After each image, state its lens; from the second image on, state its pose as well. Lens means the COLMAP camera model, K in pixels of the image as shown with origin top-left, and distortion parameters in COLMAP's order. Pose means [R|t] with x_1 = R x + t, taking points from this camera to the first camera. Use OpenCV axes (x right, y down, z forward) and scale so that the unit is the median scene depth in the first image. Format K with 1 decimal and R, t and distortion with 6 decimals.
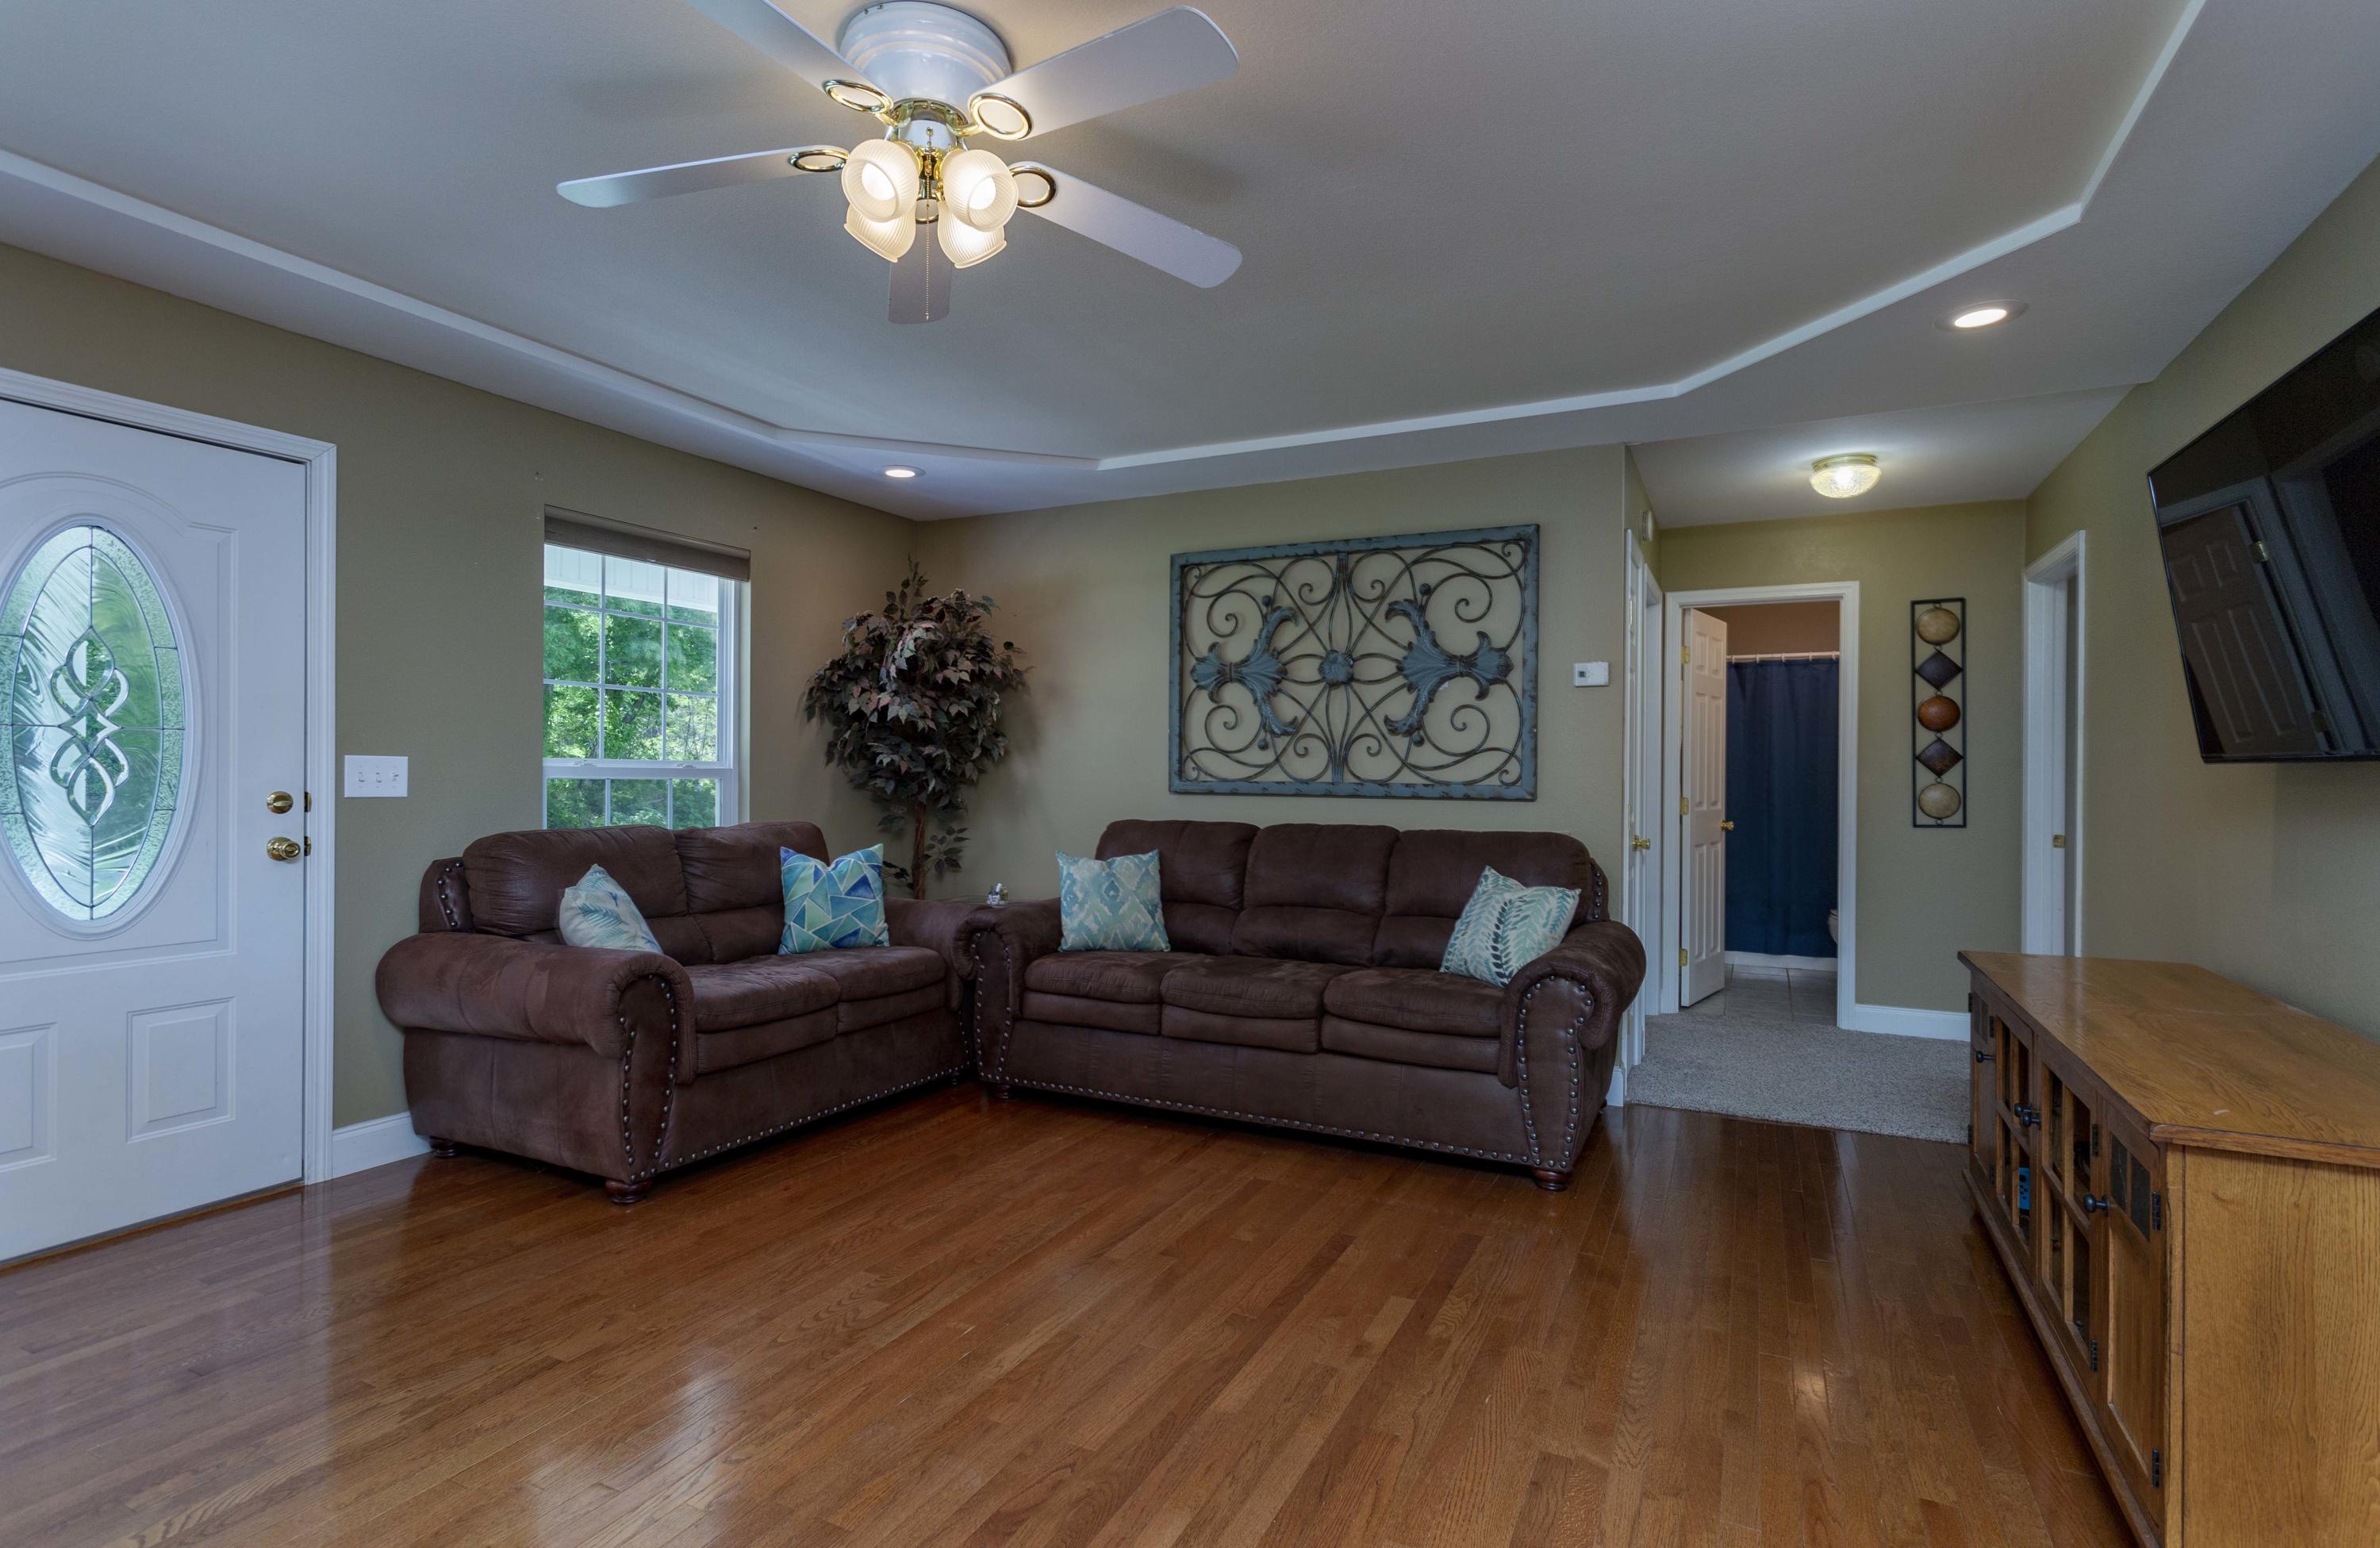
lens RADIAL K [[1157.2, 0, 1193.0], [0, 1157.2, 770.9], [0, 0, 1]] dist [0.006657, 0.000510]
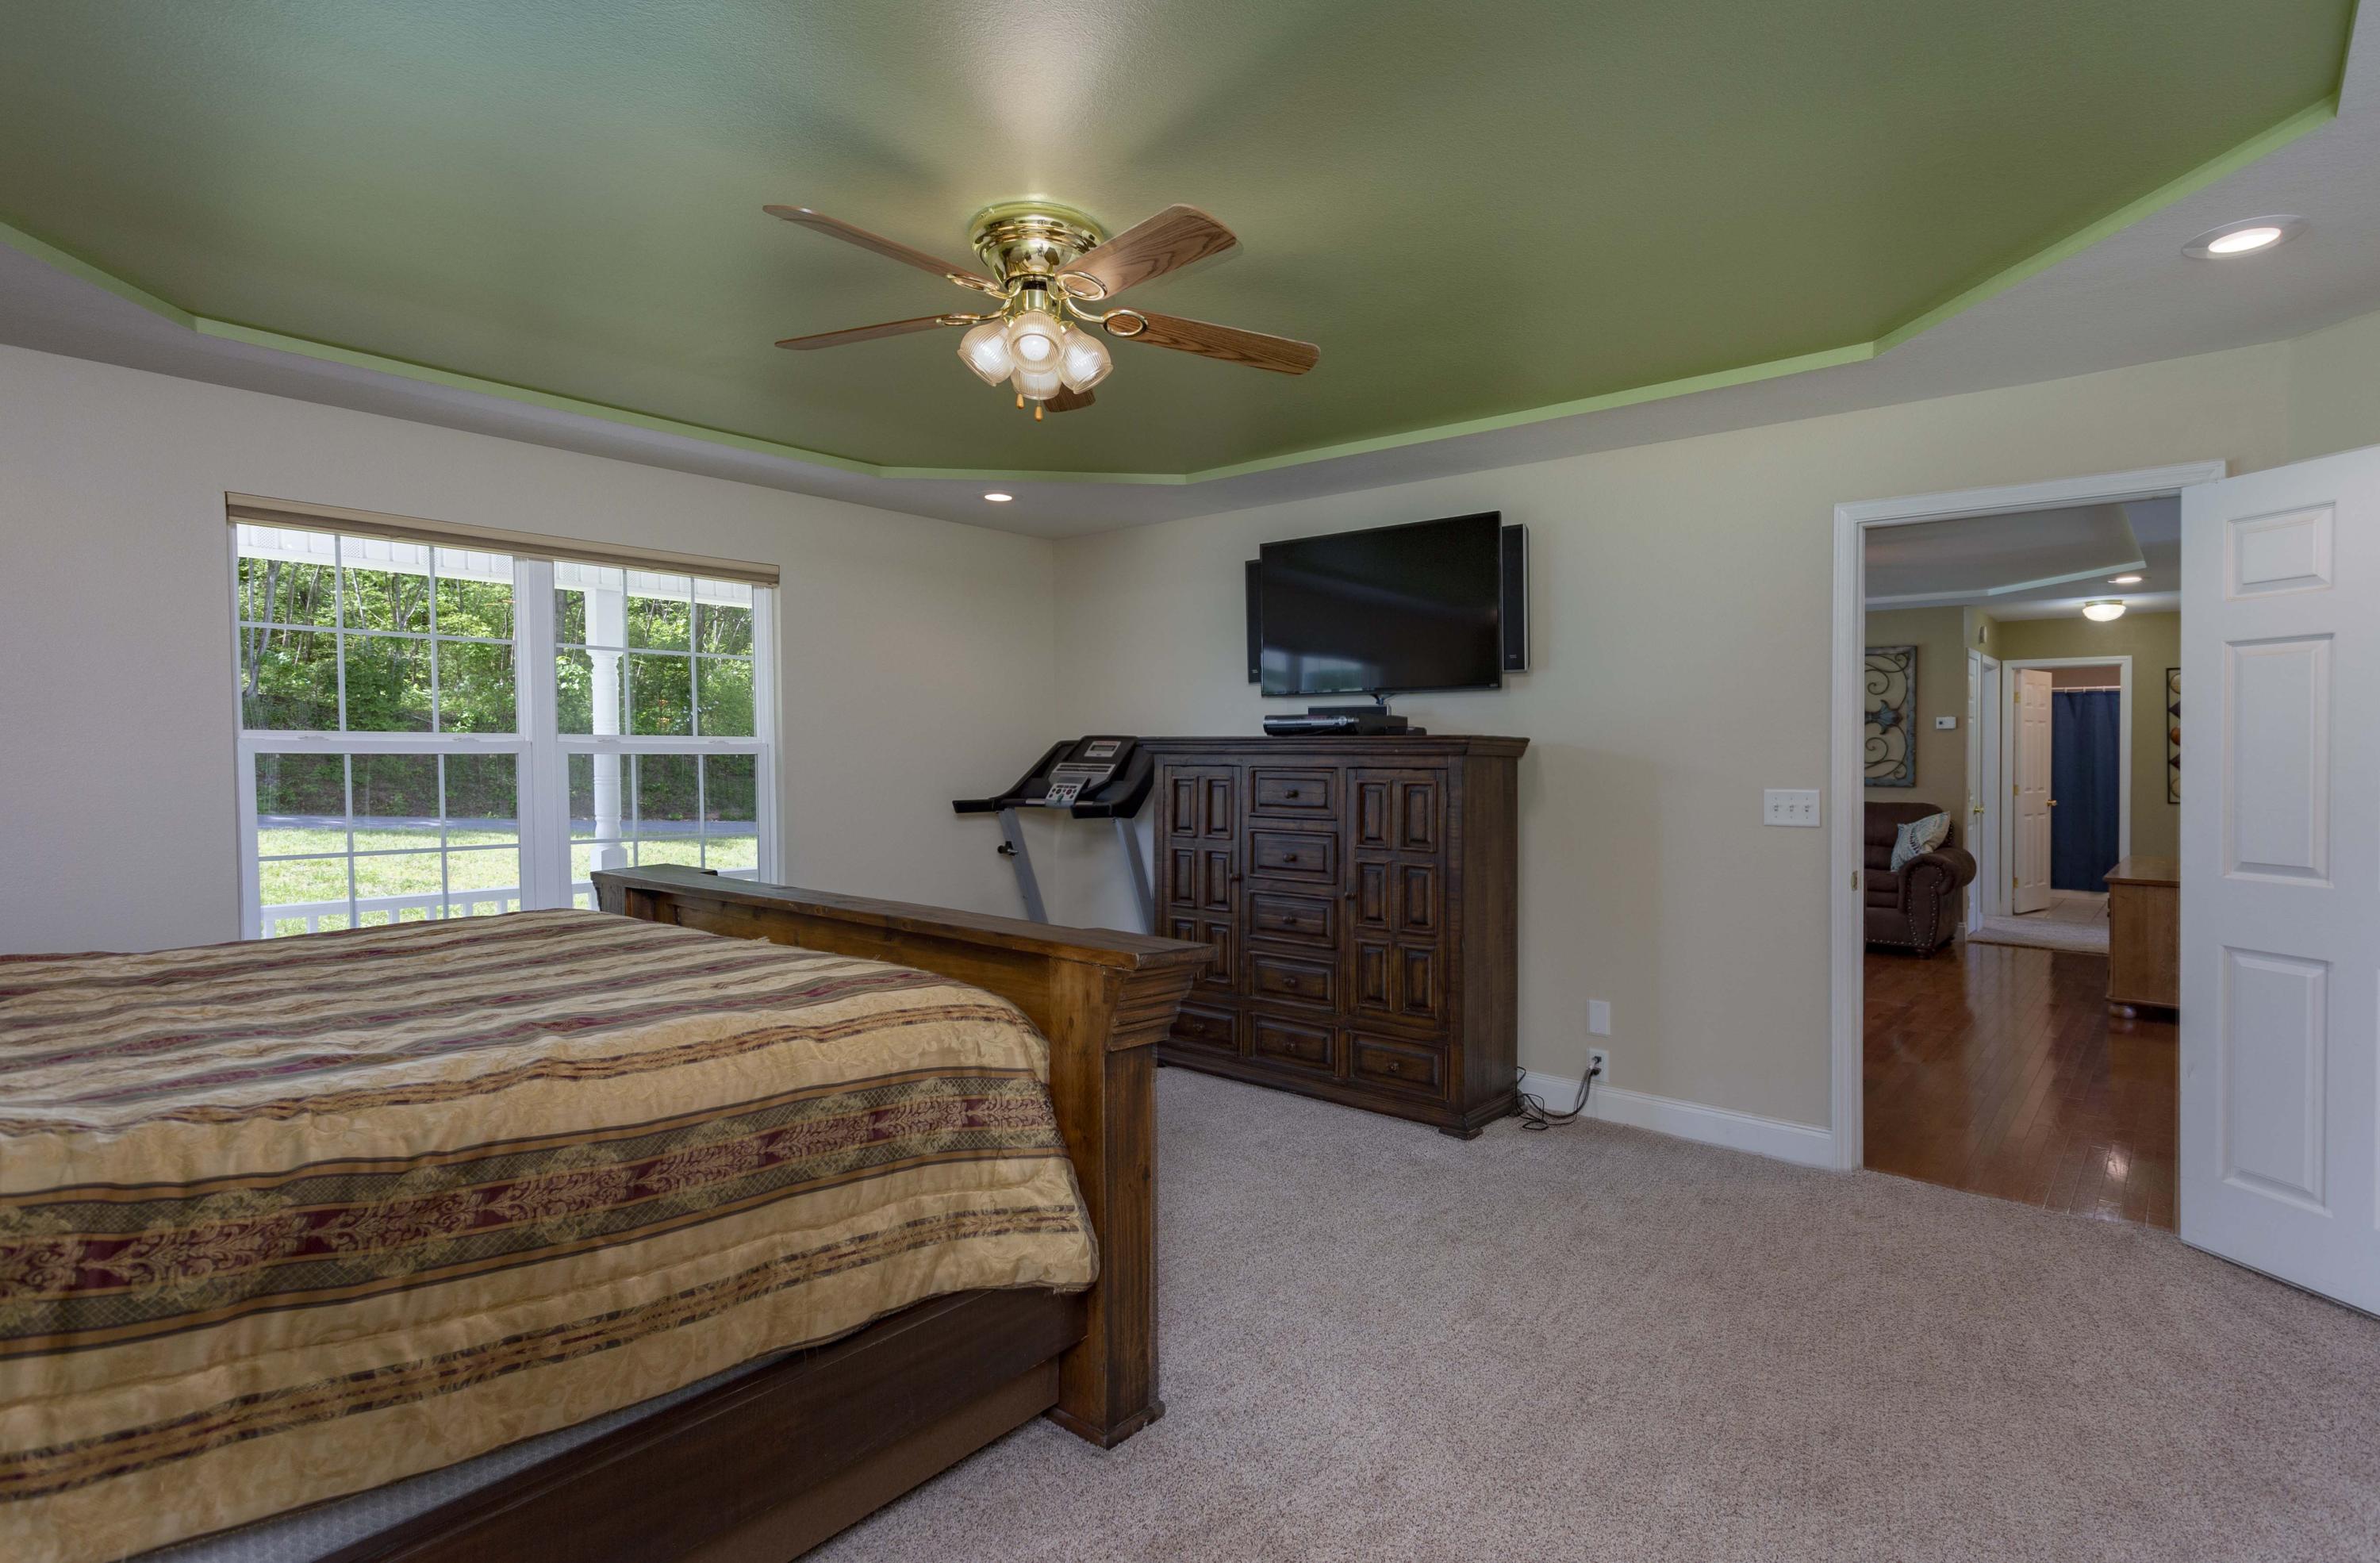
lens RADIAL K [[1160.0, 0, 1201.9], [0, 1160.0, 760.8], [0, 0, 1]] dist [-0.003588, 0.000240]
pose [[0.967080, 0.005353, -0.254416, -0.364456], [-0.003201, 0.999956, 0.008871, -0.030520], [0.254452, -0.007765, 0.967054, -1.179714]]
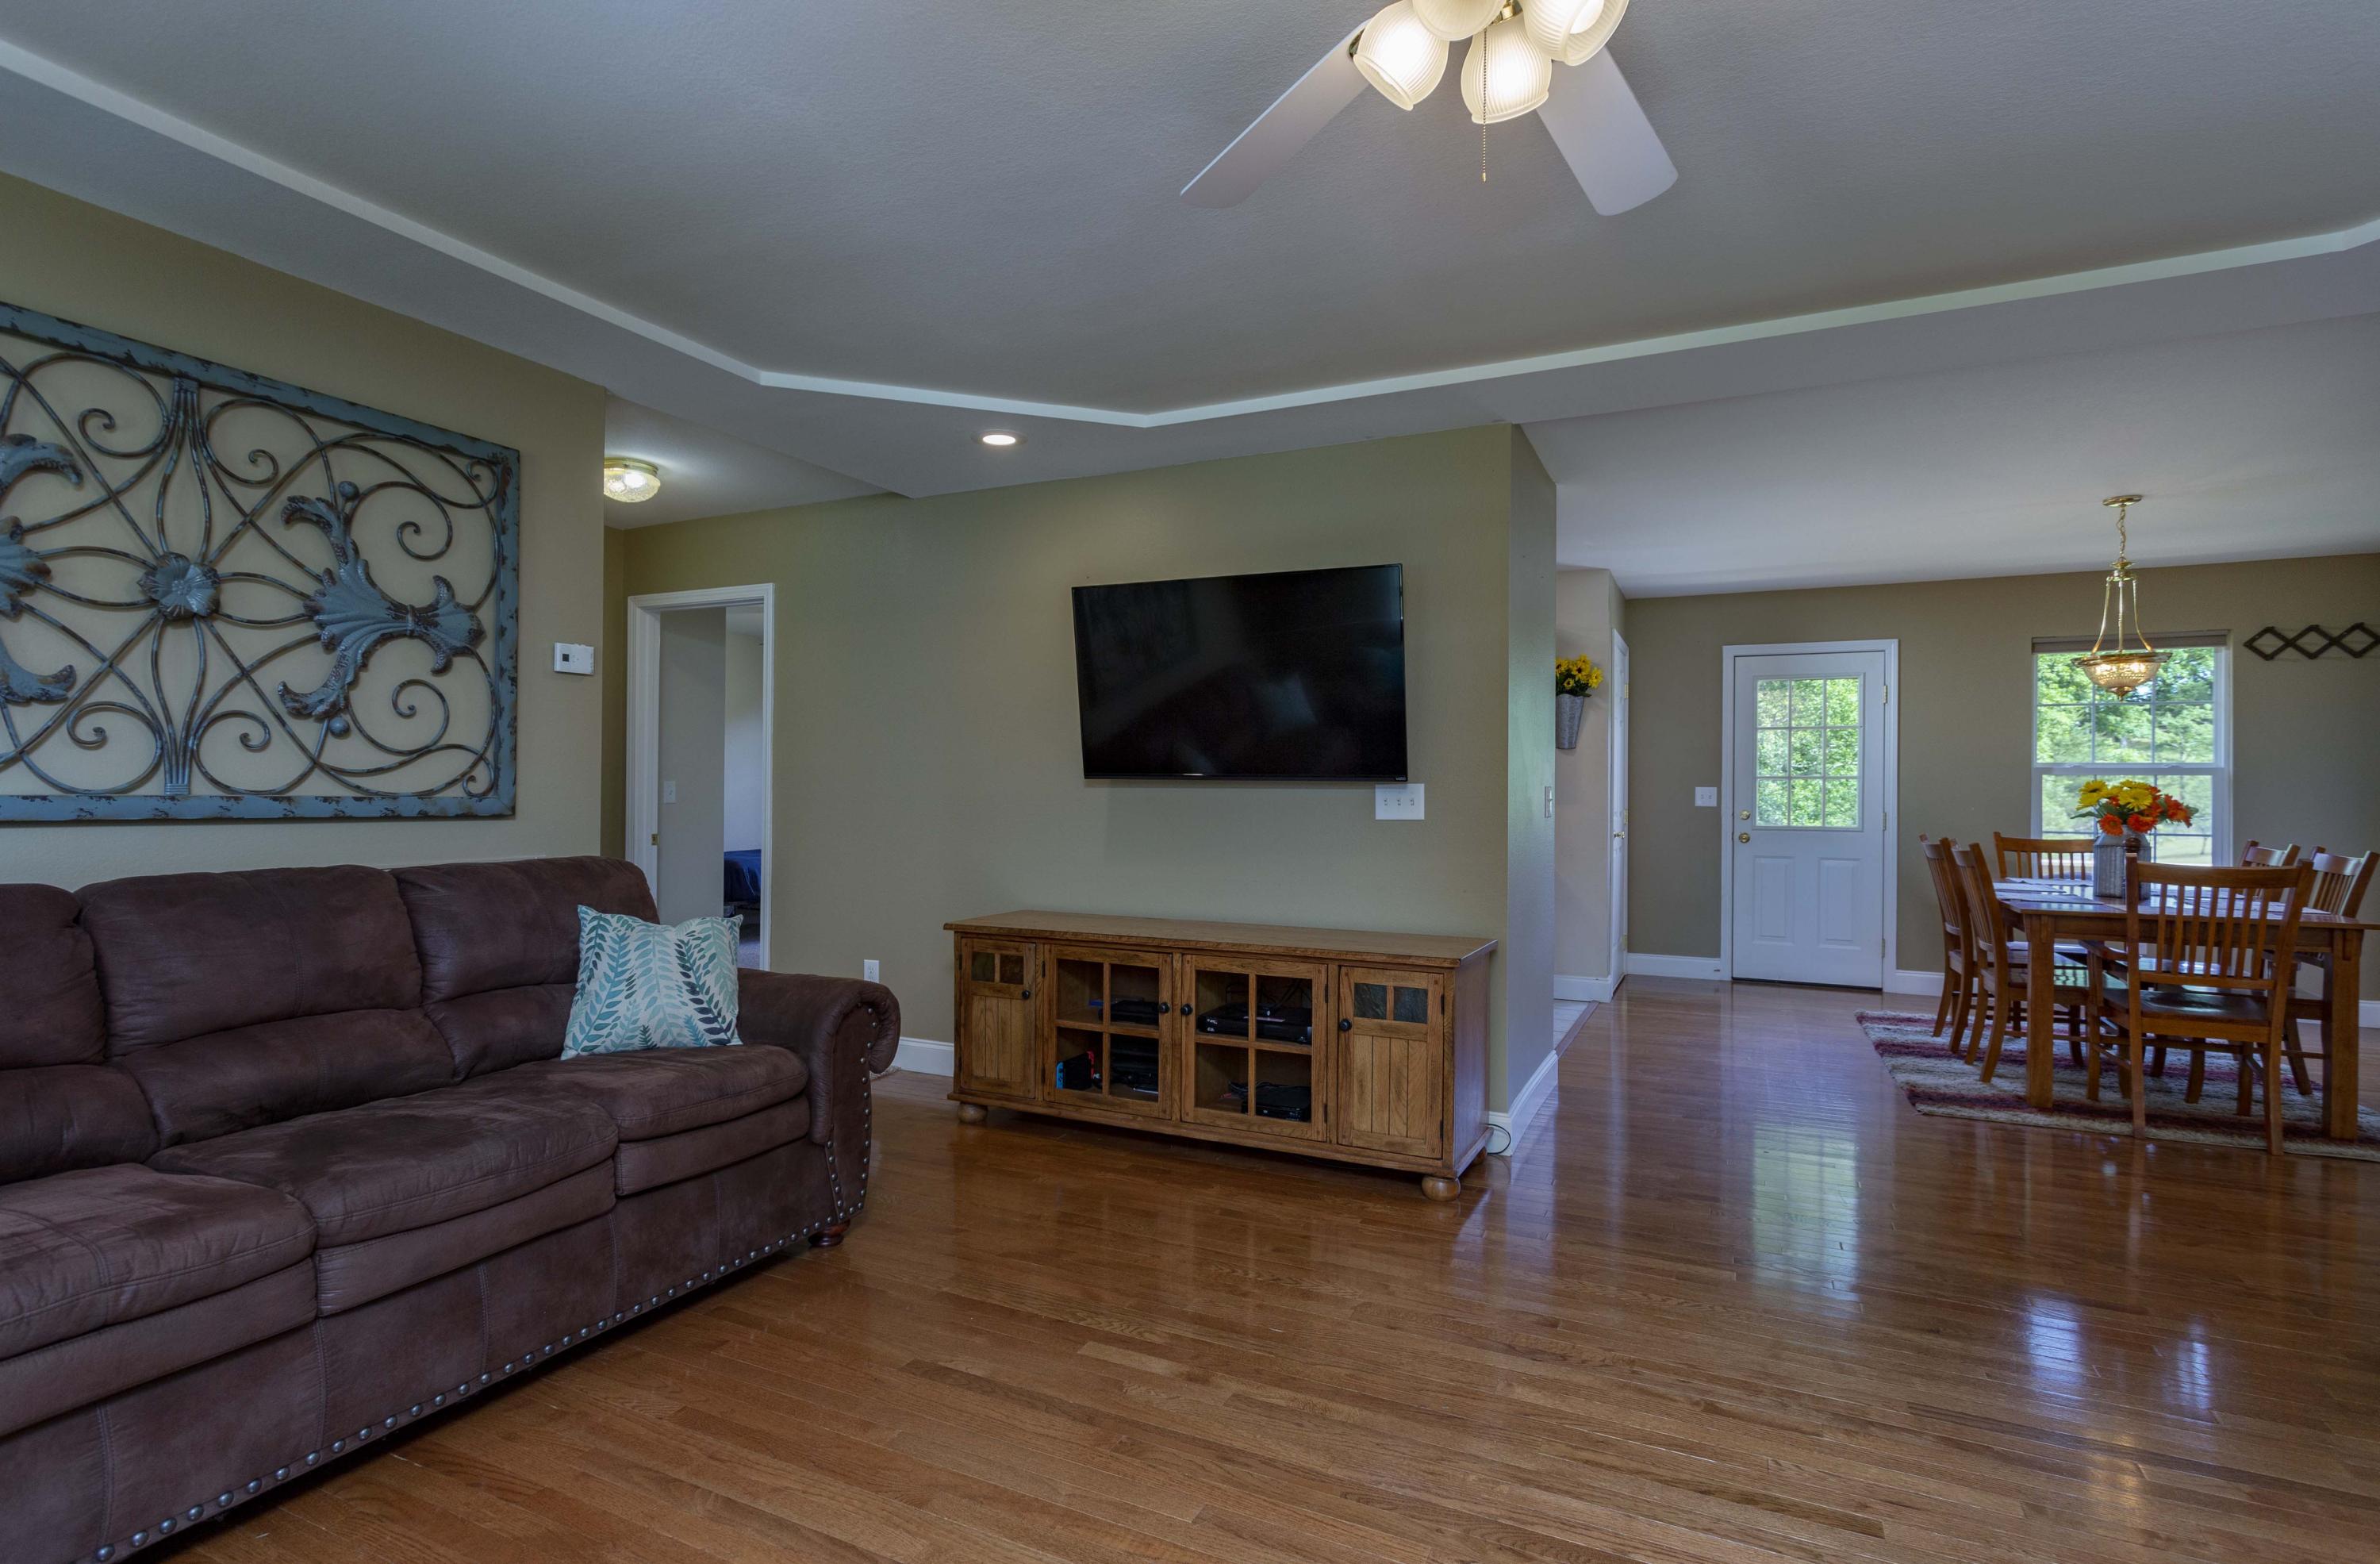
lens RADIAL K [[1160.1, 0, 1181.4], [0, 1160.1, 792.7], [0, 0, 1]] dist [-0.003588, 0.000240]
pose [[-0.004458, -0.008574, 0.999953, -0.447387], [-0.010692, 0.999906, 0.008526, -0.001508], [-0.999933, -0.010654, -0.004549, 0.552161]]
